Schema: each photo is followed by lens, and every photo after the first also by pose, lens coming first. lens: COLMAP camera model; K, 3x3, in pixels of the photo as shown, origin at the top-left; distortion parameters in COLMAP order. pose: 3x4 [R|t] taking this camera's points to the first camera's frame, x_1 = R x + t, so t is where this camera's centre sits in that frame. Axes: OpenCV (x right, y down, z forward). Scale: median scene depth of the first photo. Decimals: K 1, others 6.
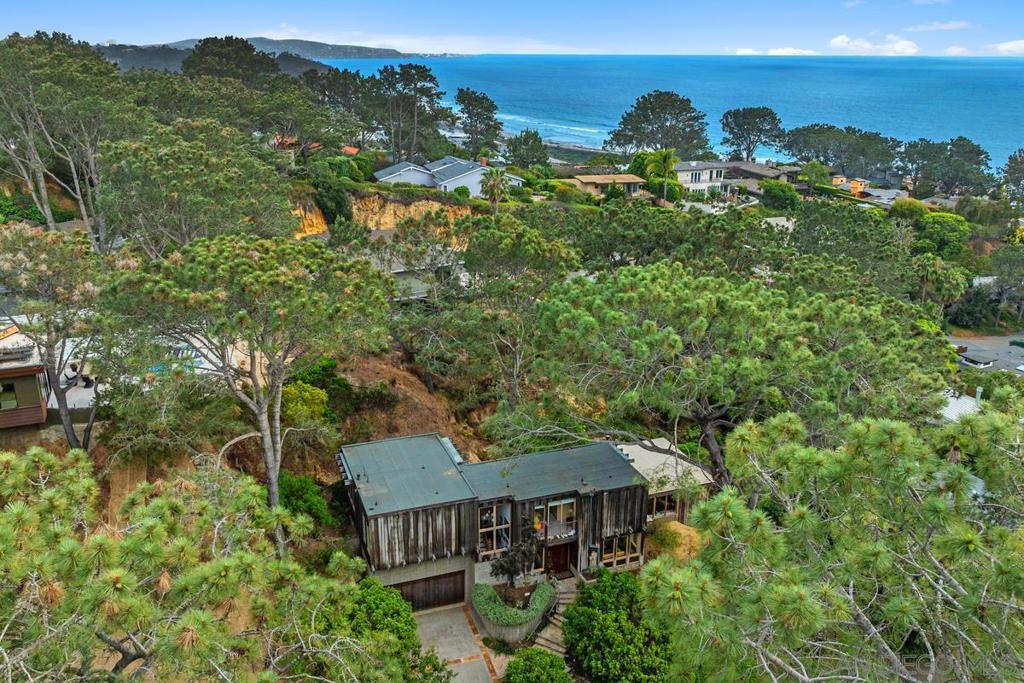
lens RADIAL K [[844.3, 0, 512.0], [0, 844.3, 341.5], [0, 0, 1]] dist [-0.001372, -0.062901]
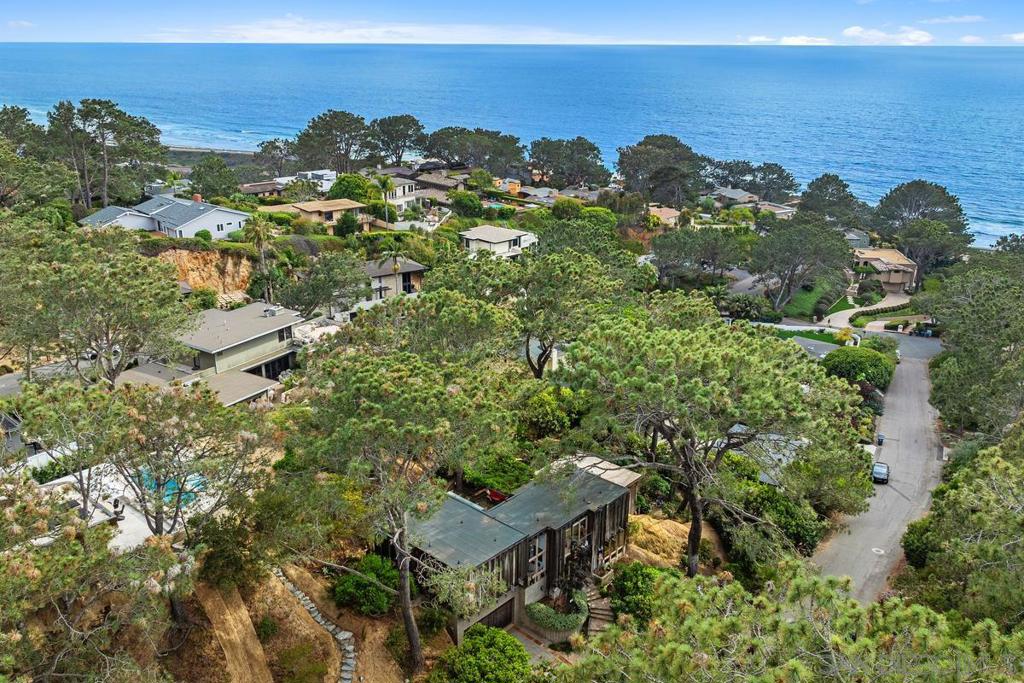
lens RADIAL K [[844.3, 0, 512.0], [0, 844.3, 341.5], [0, 0, 1]] dist [-0.001372, -0.062901]
pose [[0.882083, -0.154476, 0.445046, -0.530015], [0.146446, 0.987818, 0.052616, -0.149897], [-0.447753, 0.018764, 0.893961, -0.077614]]
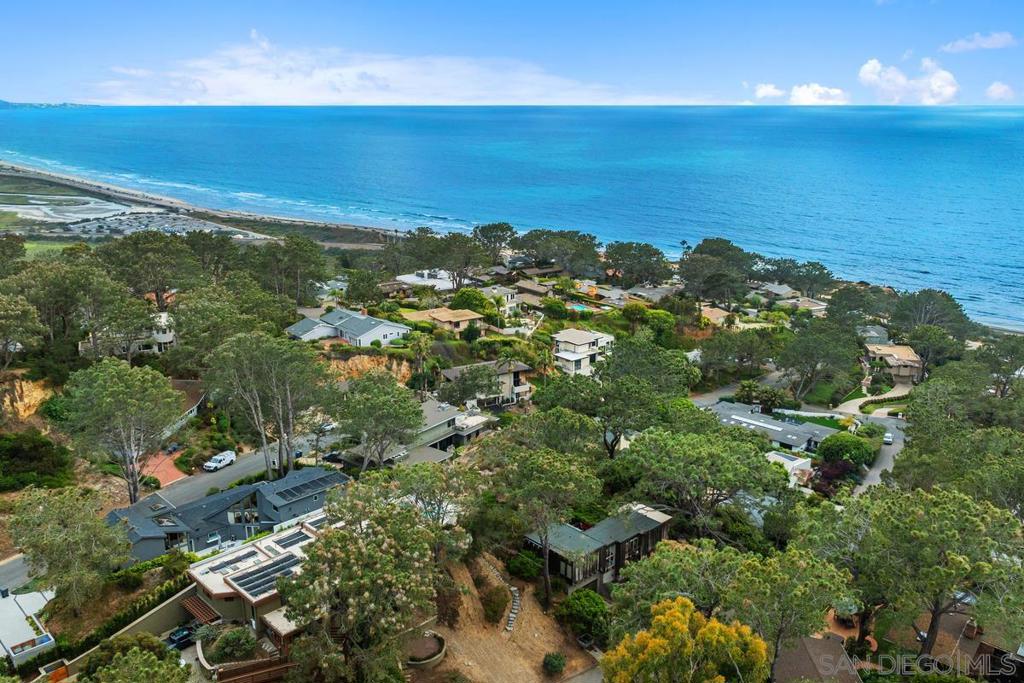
lens RADIAL K [[844.3, 0, 512.0], [0, 844.3, 341.5], [0, 0, 1]] dist [-0.001372, -0.062901]
pose [[0.918689, -0.109753, 0.379426, -1.027108], [0.127857, 0.991531, -0.022765, -0.324735], [-0.373714, 0.069426, 0.924942, -1.007746]]
